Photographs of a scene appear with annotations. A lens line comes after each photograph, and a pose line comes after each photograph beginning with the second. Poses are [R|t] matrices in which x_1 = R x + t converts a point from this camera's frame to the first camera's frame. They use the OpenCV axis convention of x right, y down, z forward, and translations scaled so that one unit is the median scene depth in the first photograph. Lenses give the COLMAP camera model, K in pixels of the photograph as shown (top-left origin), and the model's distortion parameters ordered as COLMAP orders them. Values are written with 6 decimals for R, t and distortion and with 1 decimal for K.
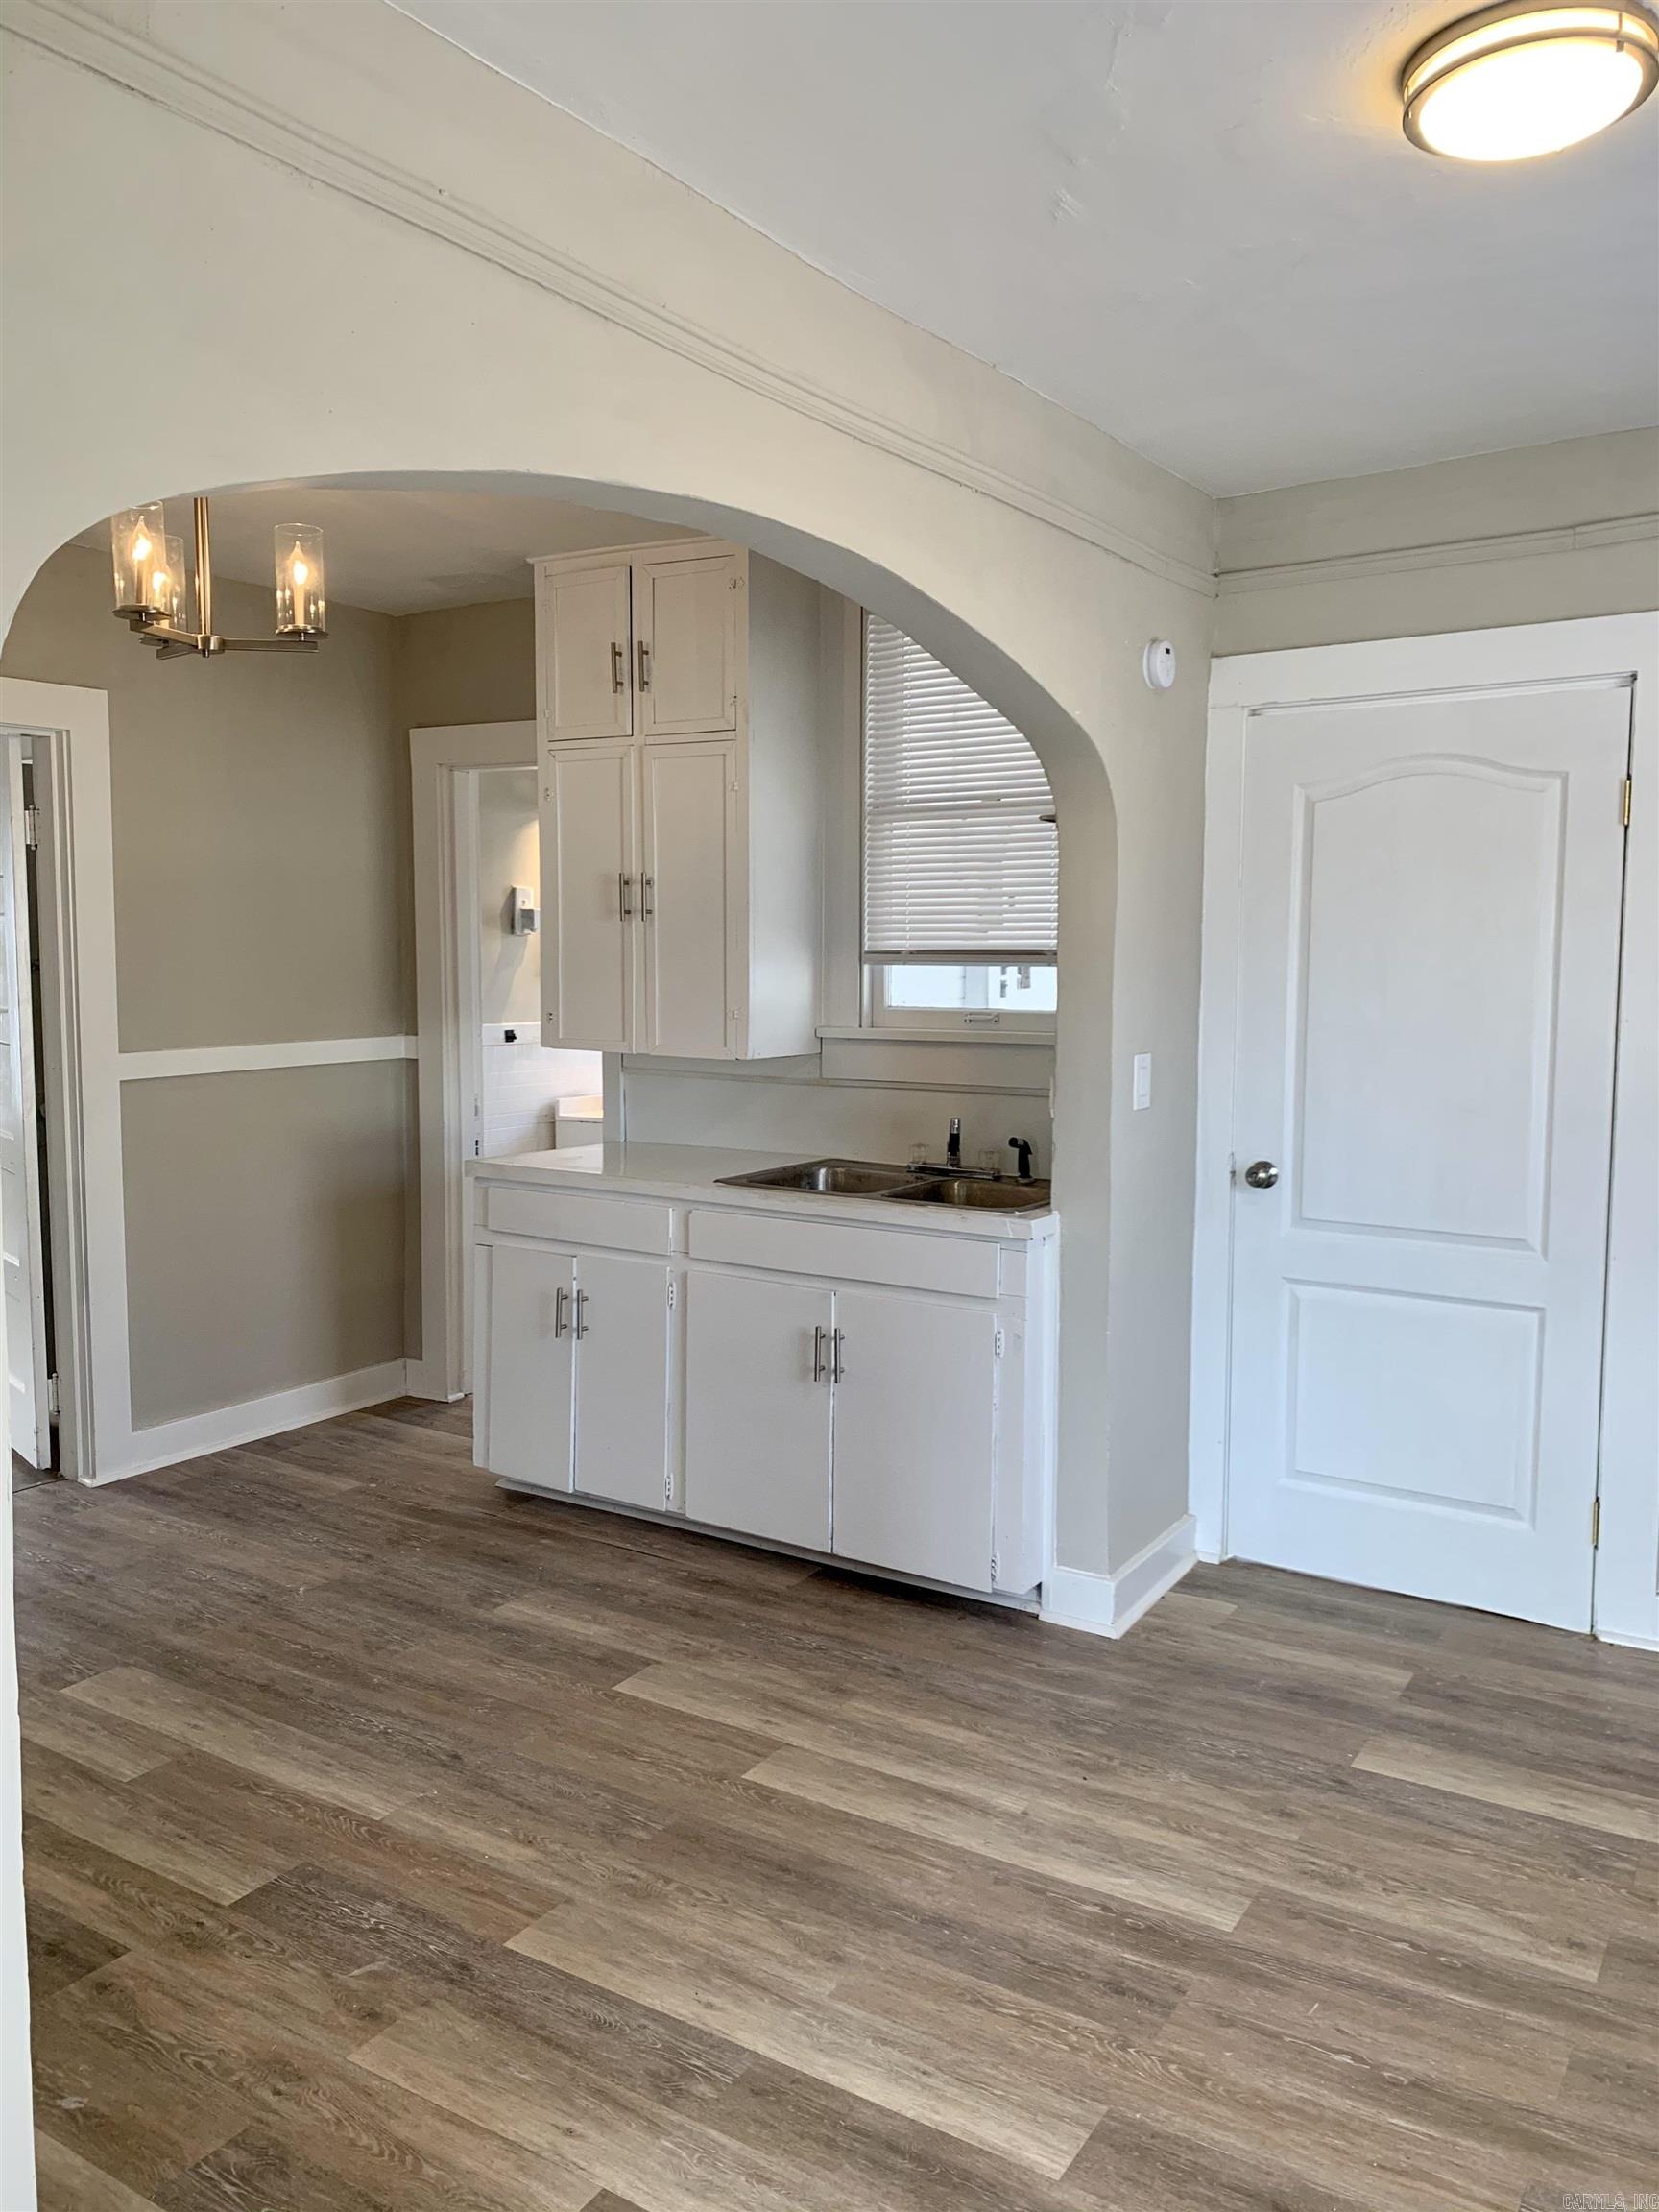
lens RADIAL K [[1685.8, 0, 835.8], [0, 1685.8, 1106.4], [0, 0, 1]] dist [0.005710, 0.008051]
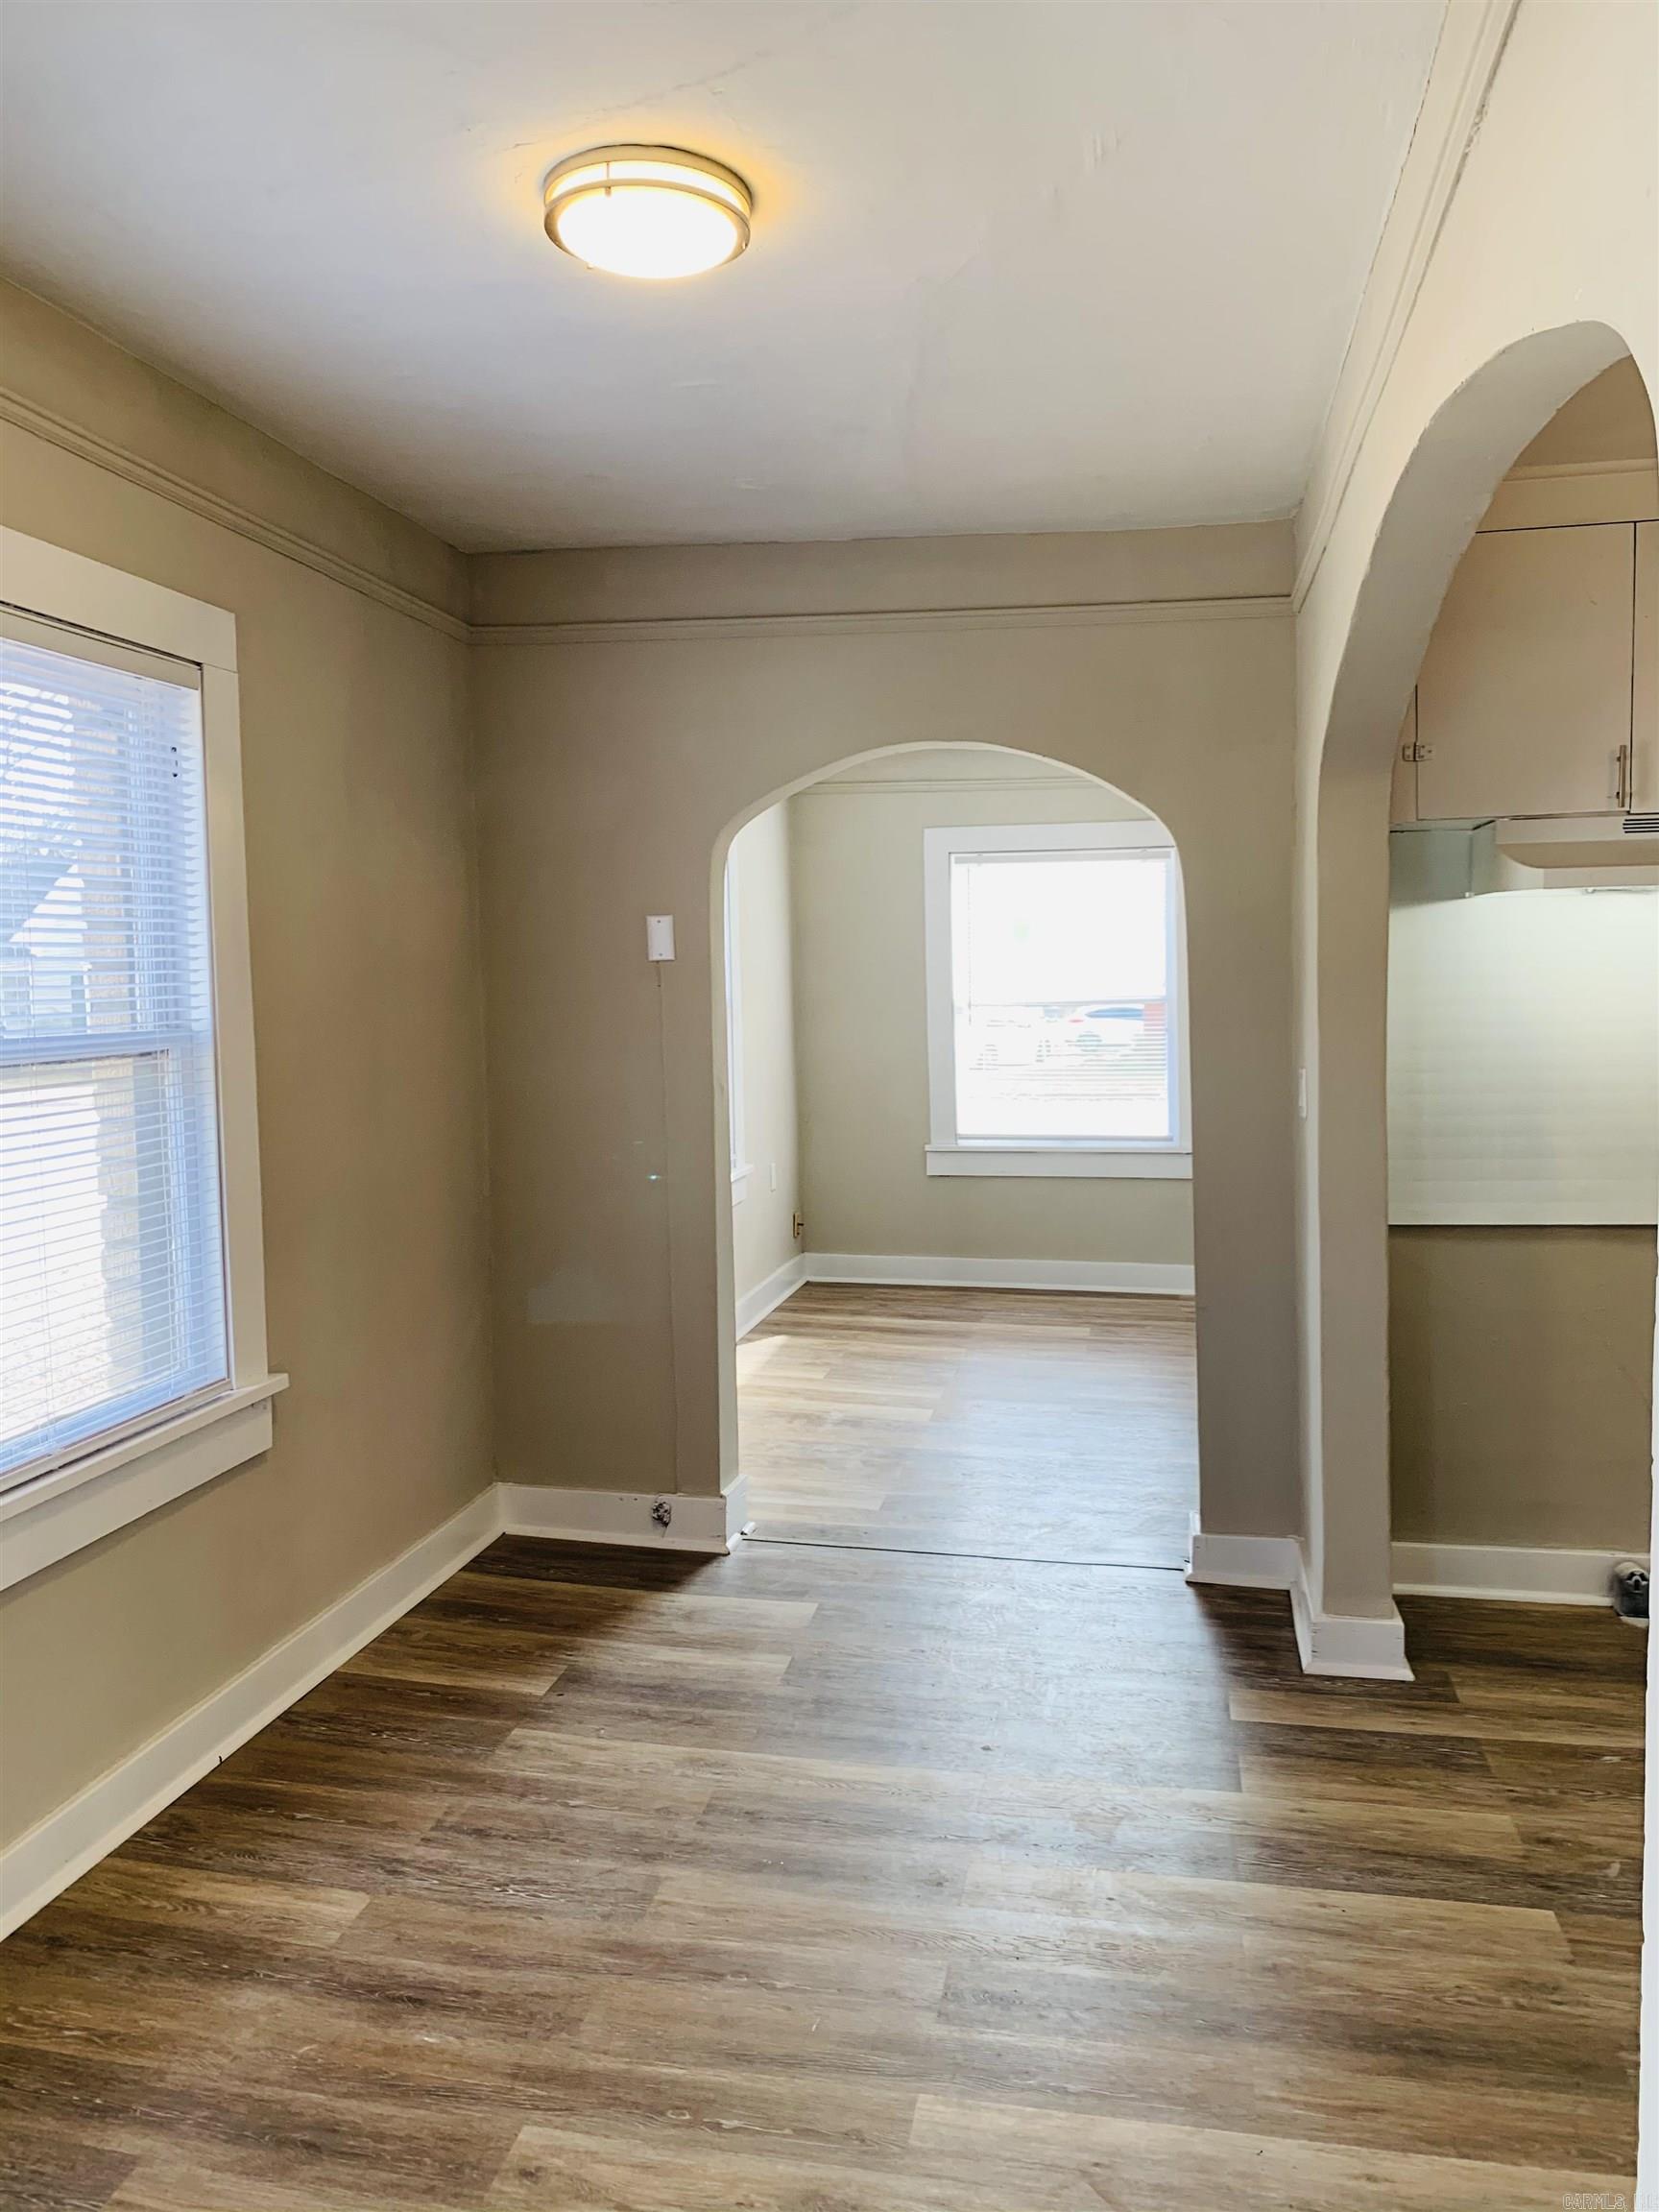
lens RADIAL K [[1685.8, 0, 822.0], [0, 1685.8, 1115.4], [0, 0, 1]] dist [0.005710, 0.008051]
pose [[-0.929483, 0.042081, -0.366458, 0.547044], [-0.021459, 0.985620, 0.167610, -0.141221], [0.368241, 0.163654, -0.915214, 1.607751]]
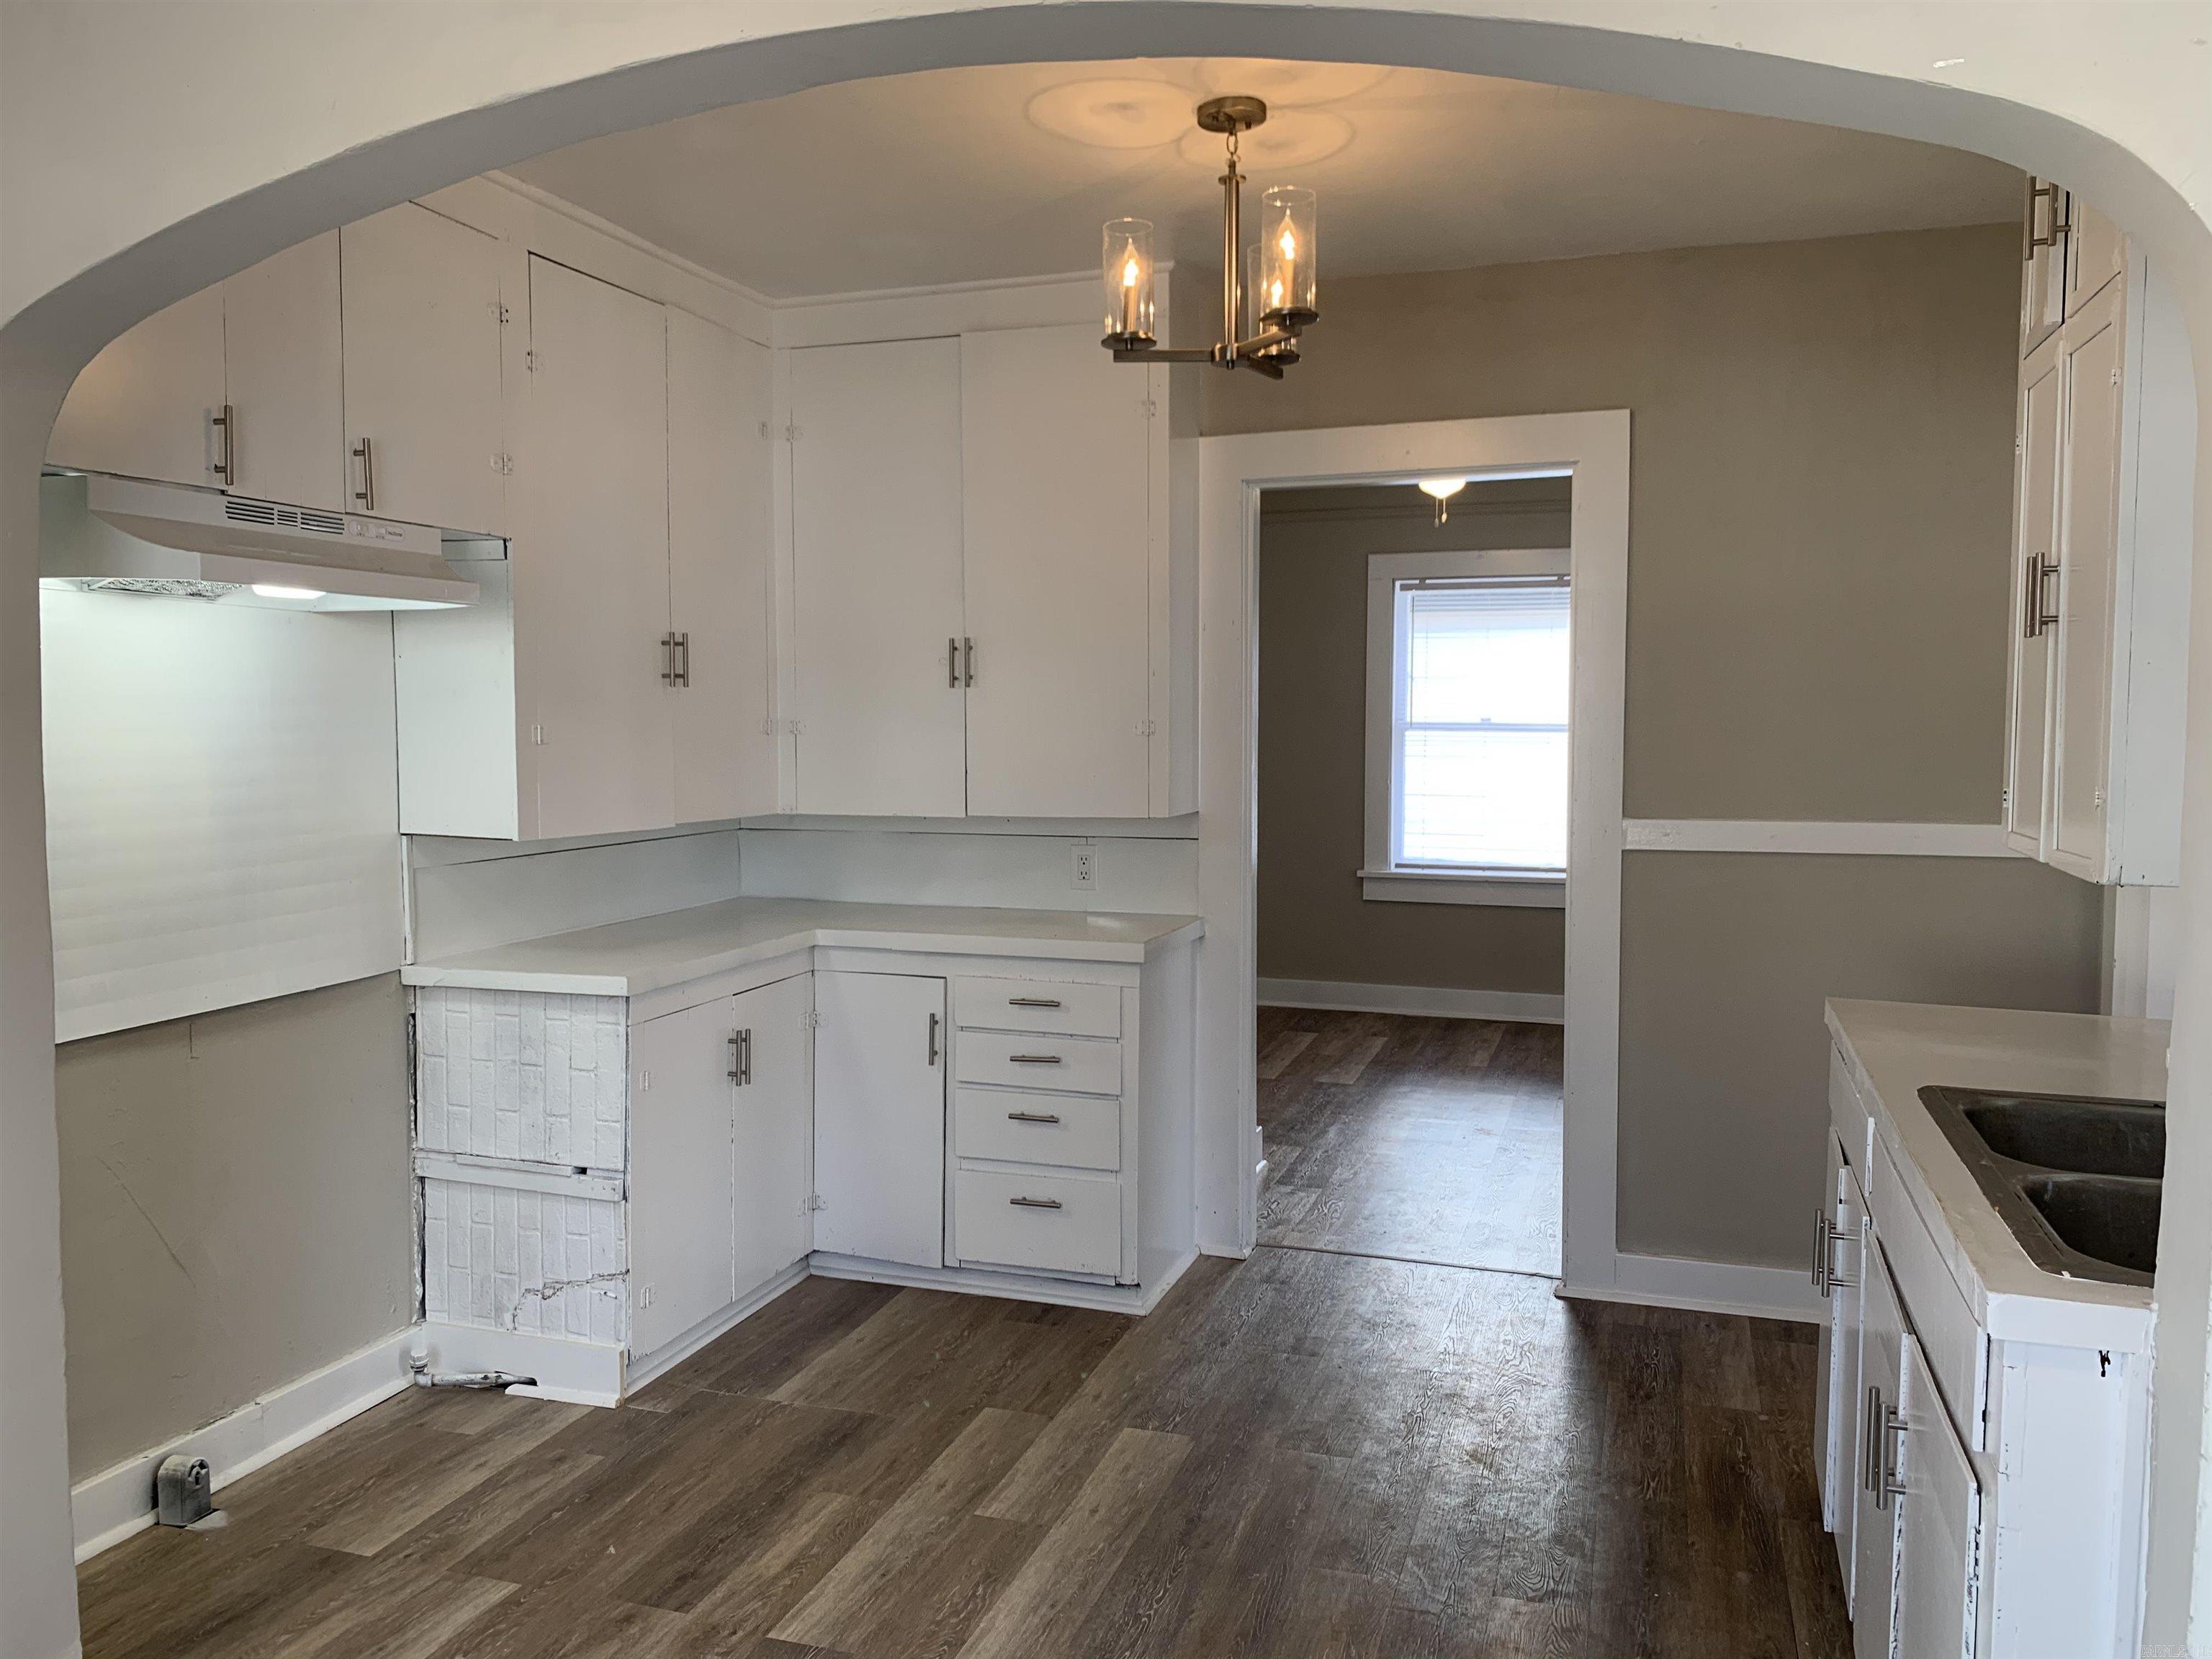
lens RADIAL K [[1685.8, 0, 1115.4], [0, 1685.8, 818.2], [0, 0, 1]] dist [0.005710, 0.008051]
pose [[0.250027, 0.052224, -0.966829, 0.613761], [-0.096909, 0.994880, 0.028678, -0.053206], [0.963377, 0.086524, 0.253808, 0.887746]]
